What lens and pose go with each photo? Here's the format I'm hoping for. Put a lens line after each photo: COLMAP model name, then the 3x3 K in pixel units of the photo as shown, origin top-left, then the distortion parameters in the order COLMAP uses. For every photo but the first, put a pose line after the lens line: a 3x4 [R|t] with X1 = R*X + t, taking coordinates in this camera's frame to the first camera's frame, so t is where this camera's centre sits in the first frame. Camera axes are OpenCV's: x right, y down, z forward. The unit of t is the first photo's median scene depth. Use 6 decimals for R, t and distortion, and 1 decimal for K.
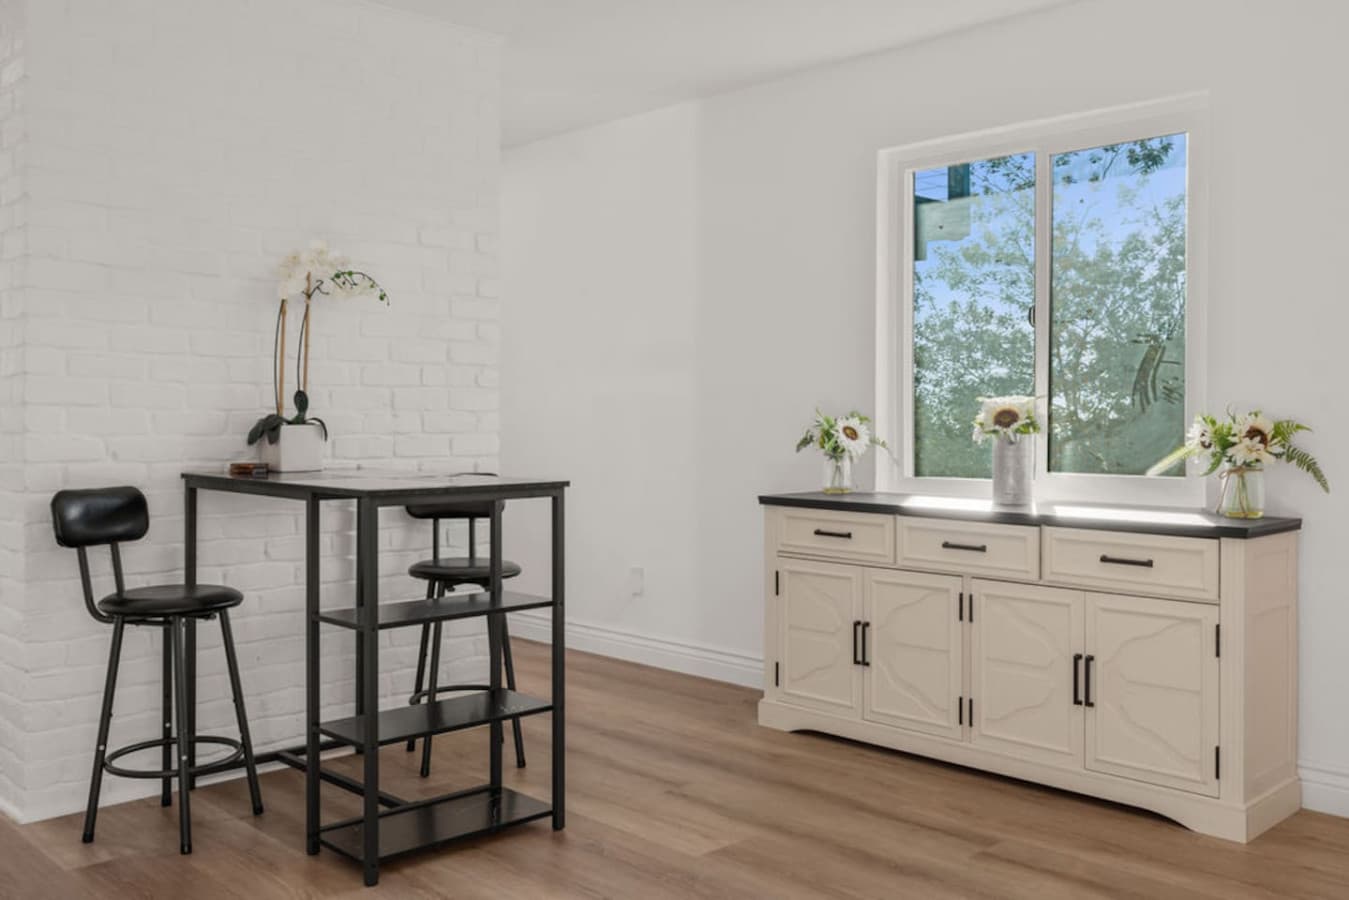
lens RADIAL K [[1241.7, 0, 622.4], [0, 1241.7, 425.8], [0, 0, 1]] dist [0.016723, 0.000000]
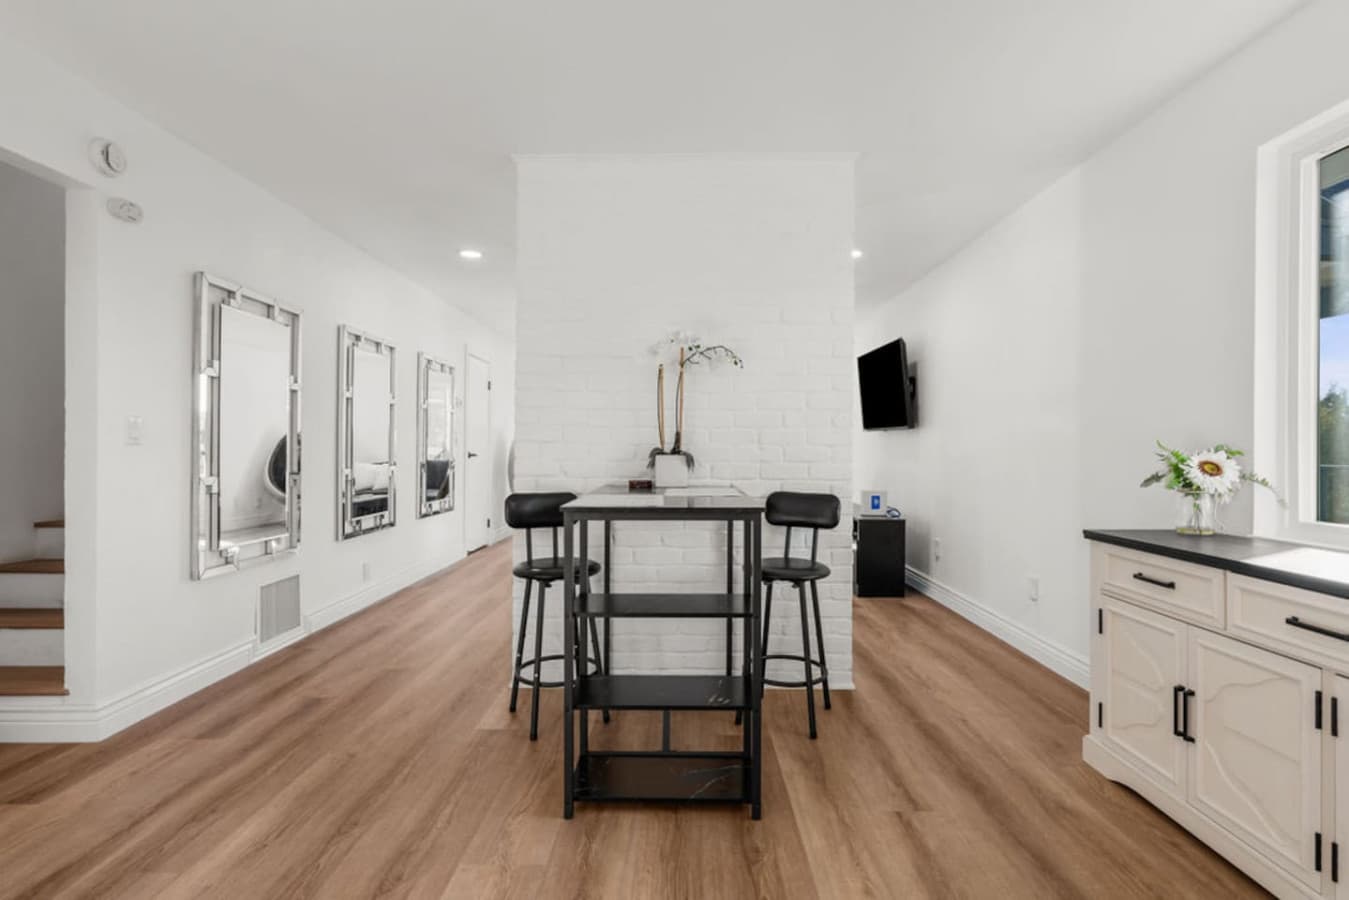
lens RADIAL K [[631.7, 0, 672.3], [0, 631.7, 452.1], [0, 0, 1]] dist [-0.002157, 0.001114]
pose [[0.734409, 0.003380, -0.678698, 0.234747], [-0.008365, 0.999957, -0.004072, -0.001108], [0.678655, 0.008668, 0.734406, 0.450186]]
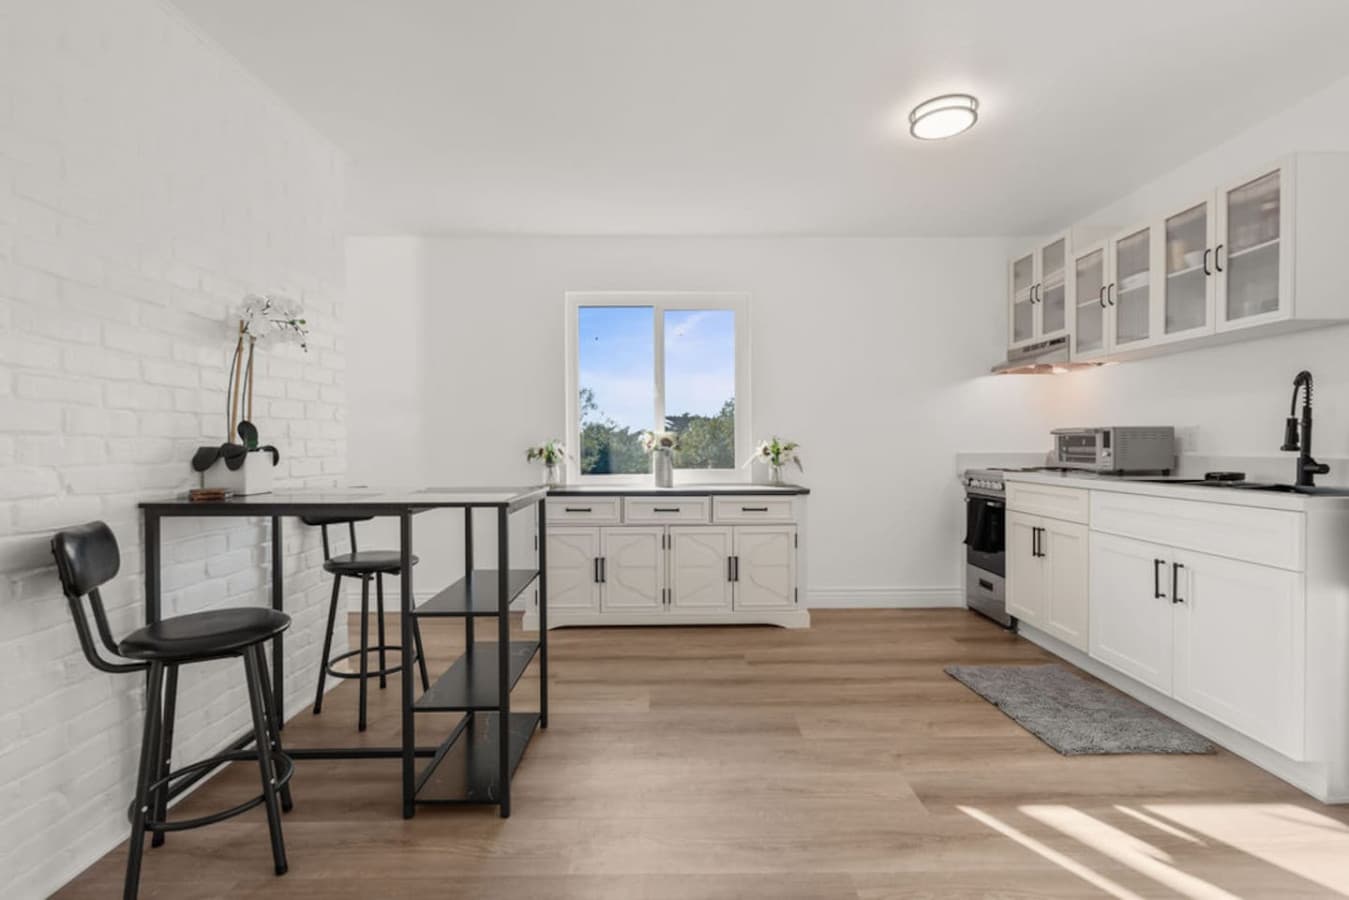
lens RADIAL K [[631.7, 0, 667.6], [0, 631.7, 442.4], [0, 0, 1]] dist [-0.002157, 0.001114]
pose [[0.658678, -0.005111, 0.752407, -0.432518], [0.009633, 0.999952, -0.001641, -0.004513], [-0.752363, 0.008328, 0.658696, 0.343248]]
